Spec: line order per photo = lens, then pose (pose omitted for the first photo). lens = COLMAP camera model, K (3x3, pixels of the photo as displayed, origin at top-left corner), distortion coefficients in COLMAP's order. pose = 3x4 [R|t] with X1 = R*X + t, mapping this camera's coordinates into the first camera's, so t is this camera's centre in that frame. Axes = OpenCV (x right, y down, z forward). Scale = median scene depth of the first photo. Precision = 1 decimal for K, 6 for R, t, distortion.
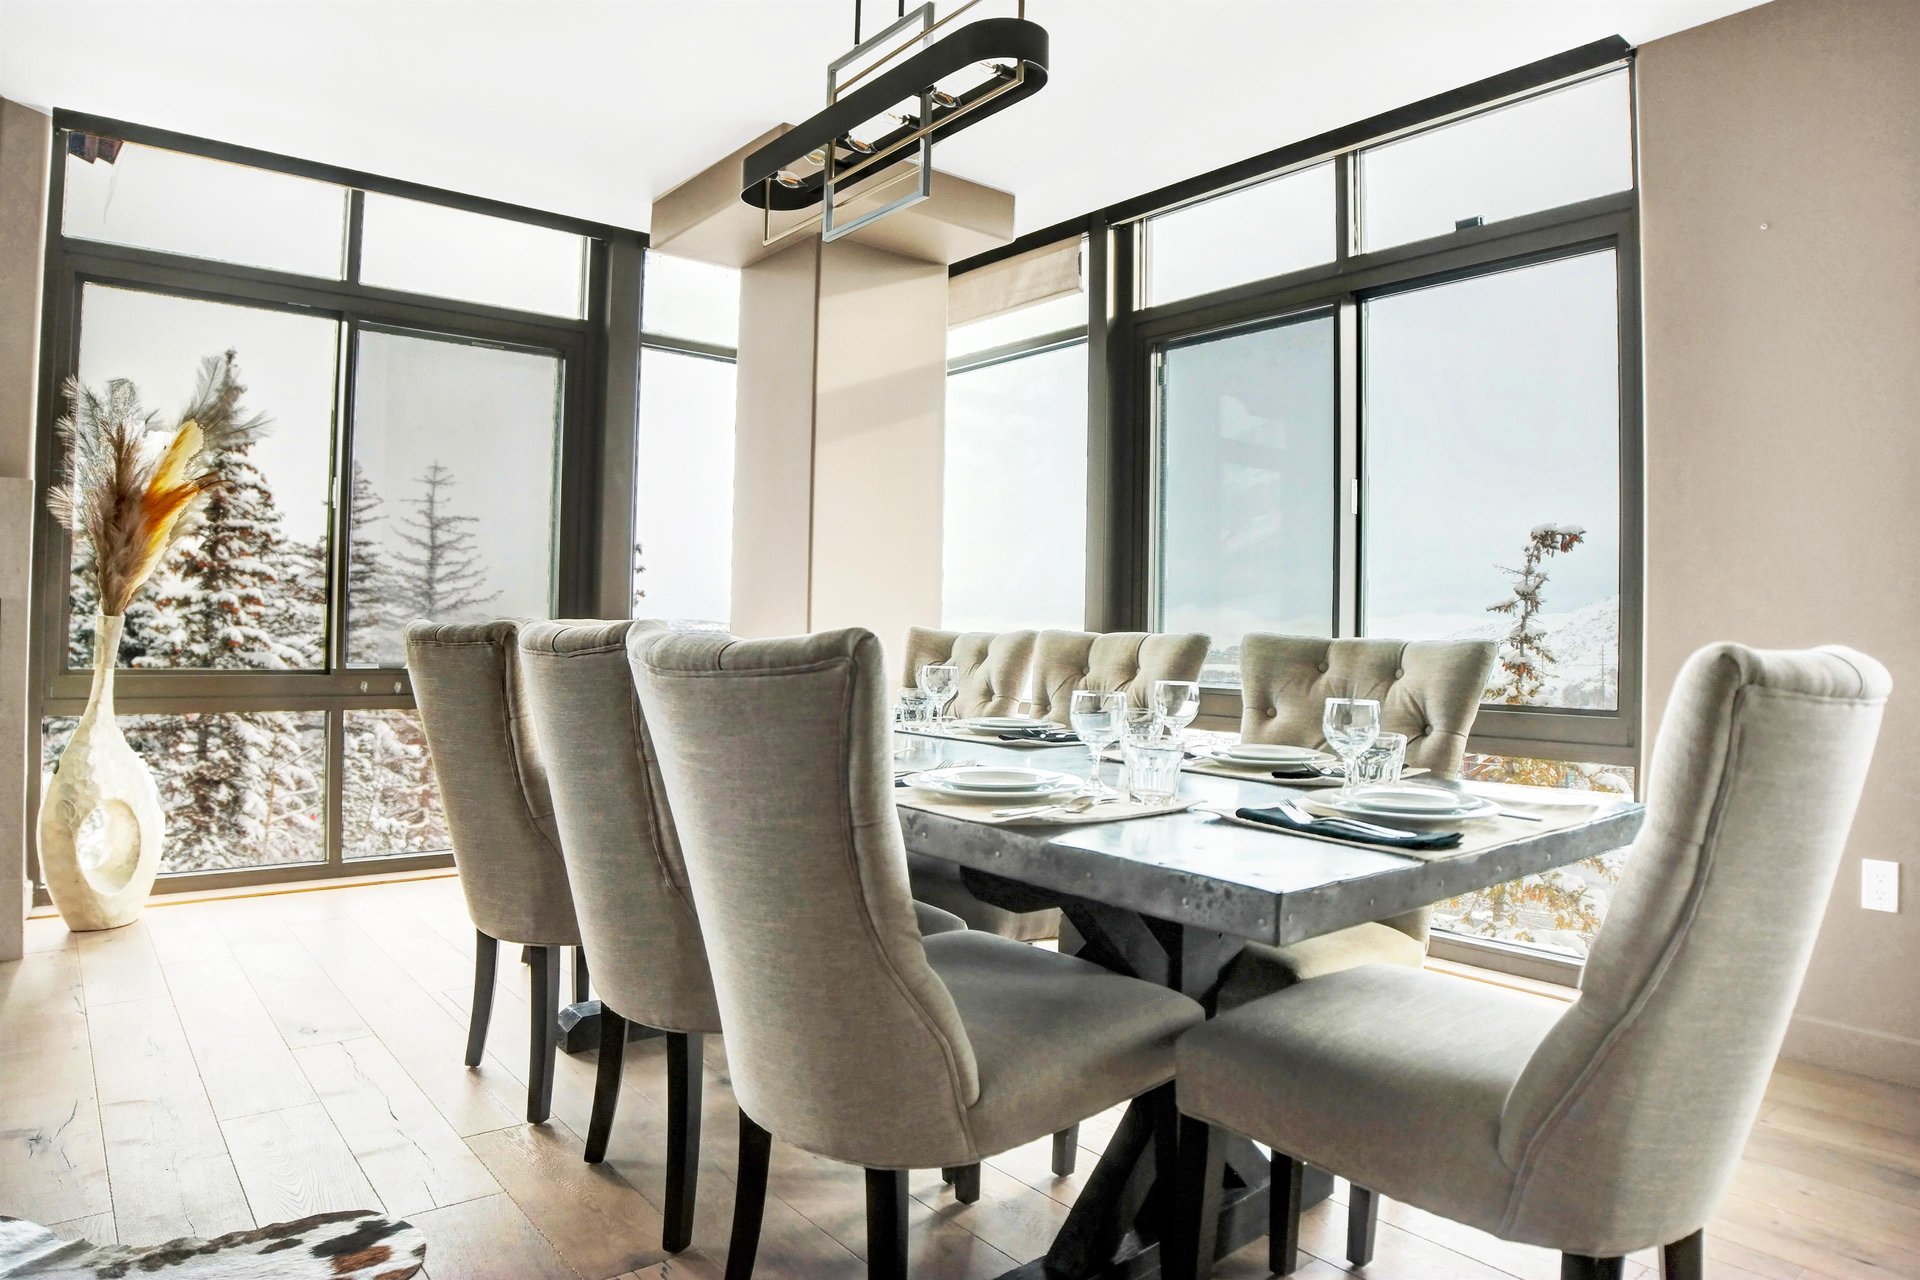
lens RADIAL K [[1182.9, 0, 962.8], [0, 1182.9, 558.1], [0, 0, 1]] dist [-0.141114, 0.045651]
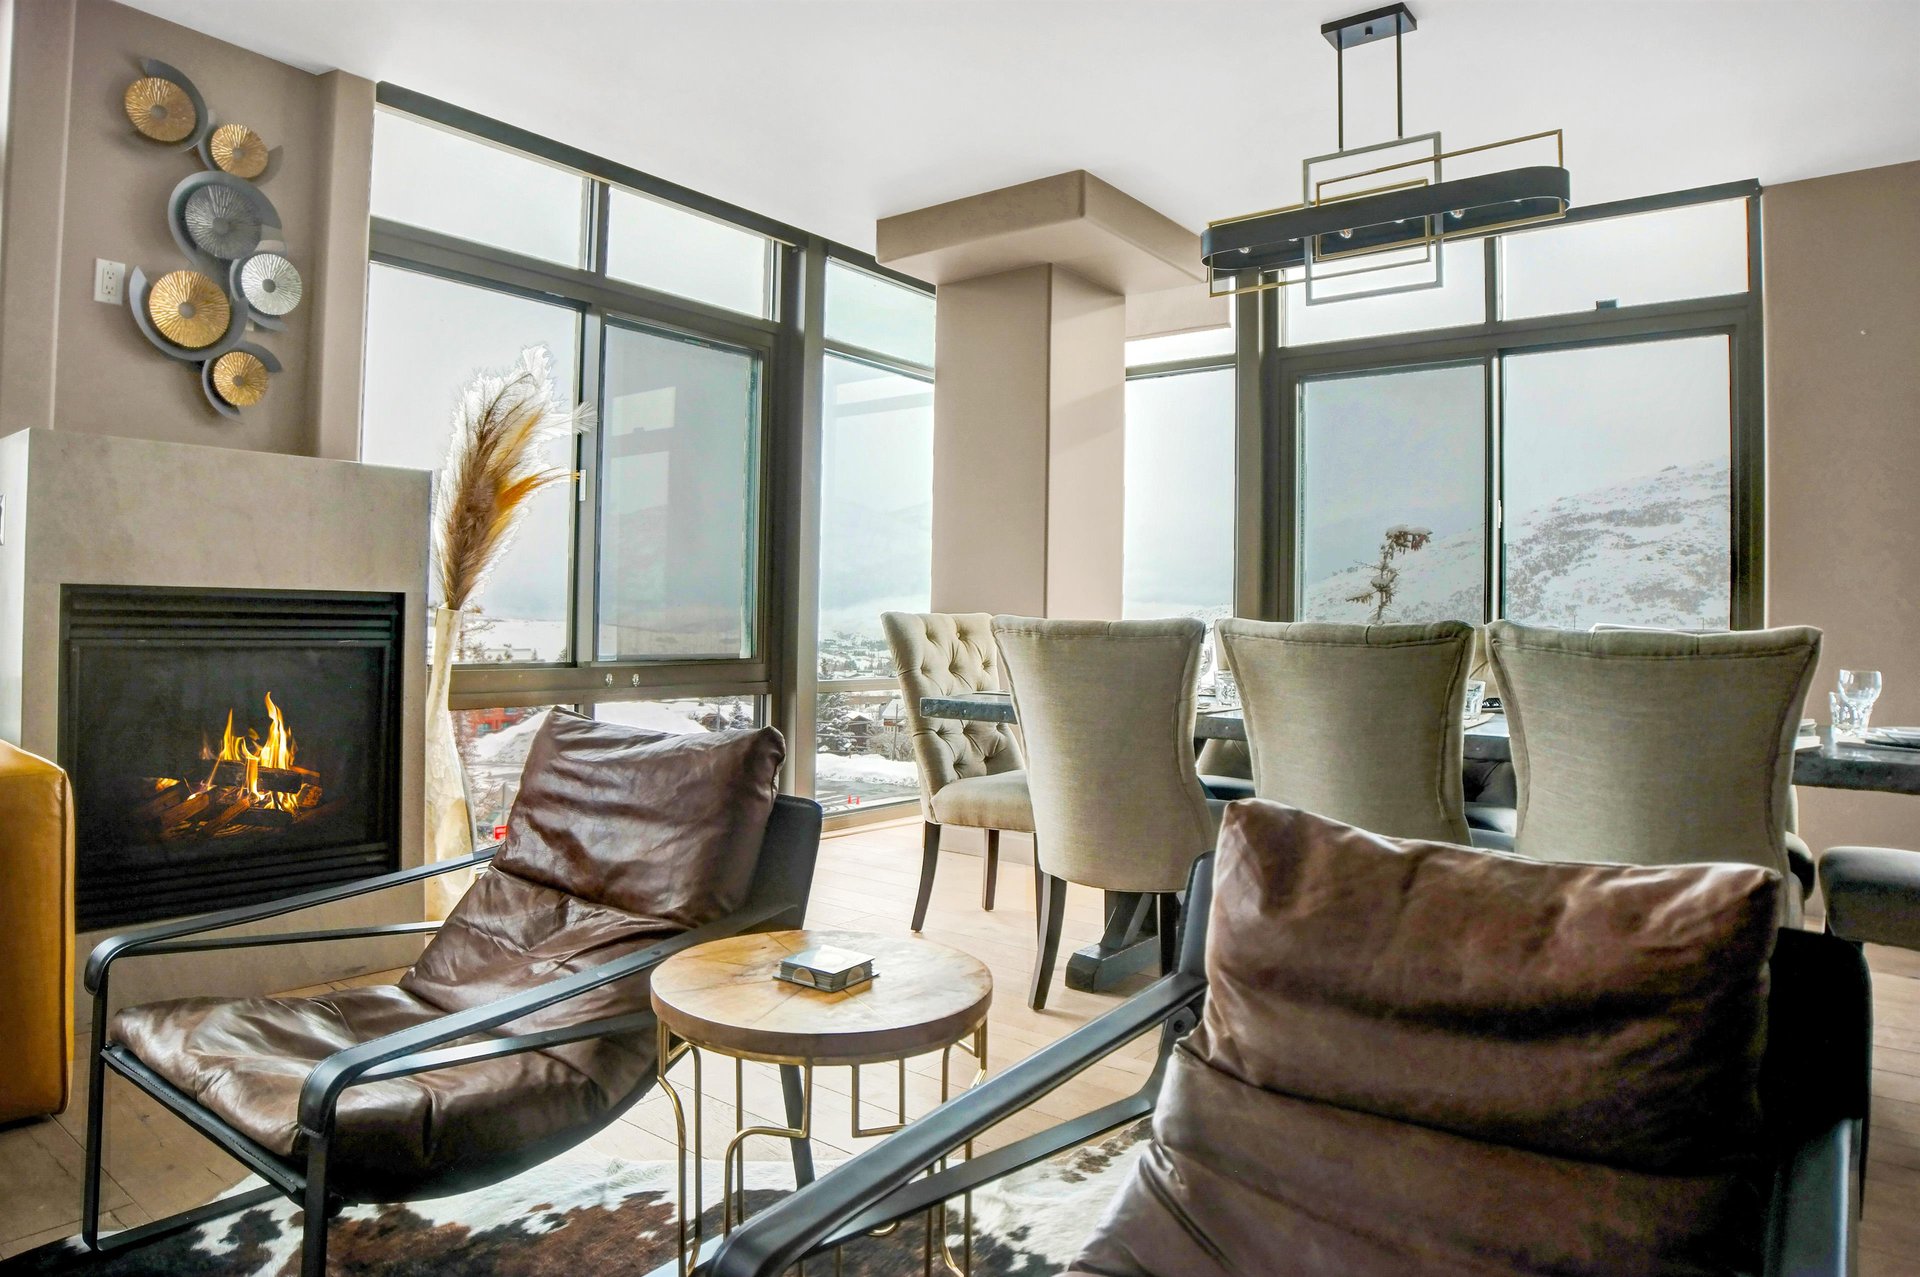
lens RADIAL K [[1191.3, 0, 956.1], [0, 1191.3, 598.1], [0, 0, 1]] dist [-0.117728, 0.044766]
pose [[0.972038, 0.000706, 0.234821, -0.449620], [-0.011191, 0.998999, 0.043319, -0.006981], [-0.234555, -0.044735, 0.971073, -0.079820]]
